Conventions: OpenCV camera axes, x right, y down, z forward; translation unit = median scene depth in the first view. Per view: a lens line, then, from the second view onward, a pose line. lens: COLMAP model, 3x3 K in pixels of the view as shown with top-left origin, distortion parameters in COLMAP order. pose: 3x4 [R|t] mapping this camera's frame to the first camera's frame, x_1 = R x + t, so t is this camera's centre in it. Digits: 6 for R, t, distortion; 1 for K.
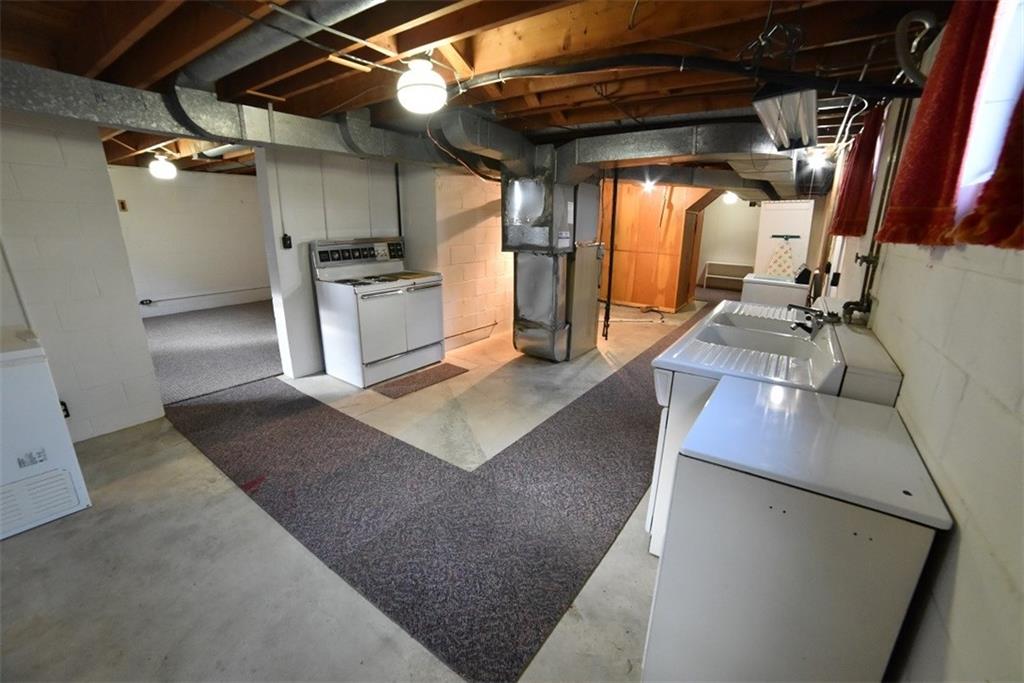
lens RADIAL K [[416.1, 0, 518.3], [0, 416.1, 342.1], [0, 0, 1]] dist [-0.046198, 0.003176]
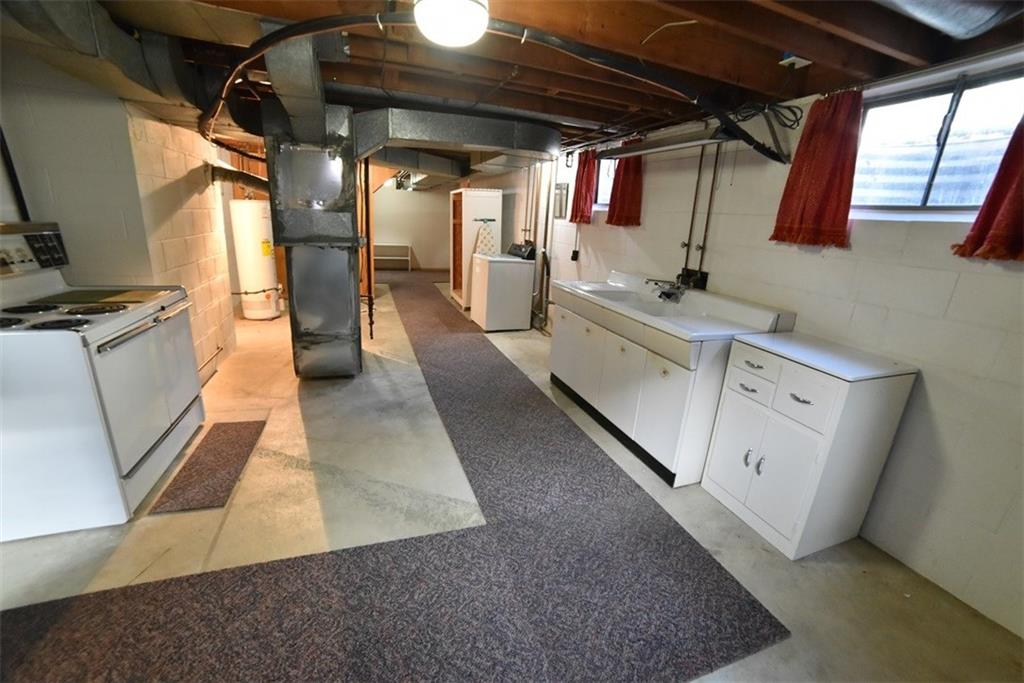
lens RADIAL K [[416.1, 0, 521.6], [0, 416.1, 338.6], [0, 0, 1]] dist [-0.046198, 0.003176]
pose [[0.576418, -0.204000, 0.791282, -0.437148], [0.172334, 0.976906, 0.126316, -0.089770], [-0.798776, 0.063554, 0.598262, 0.297967]]
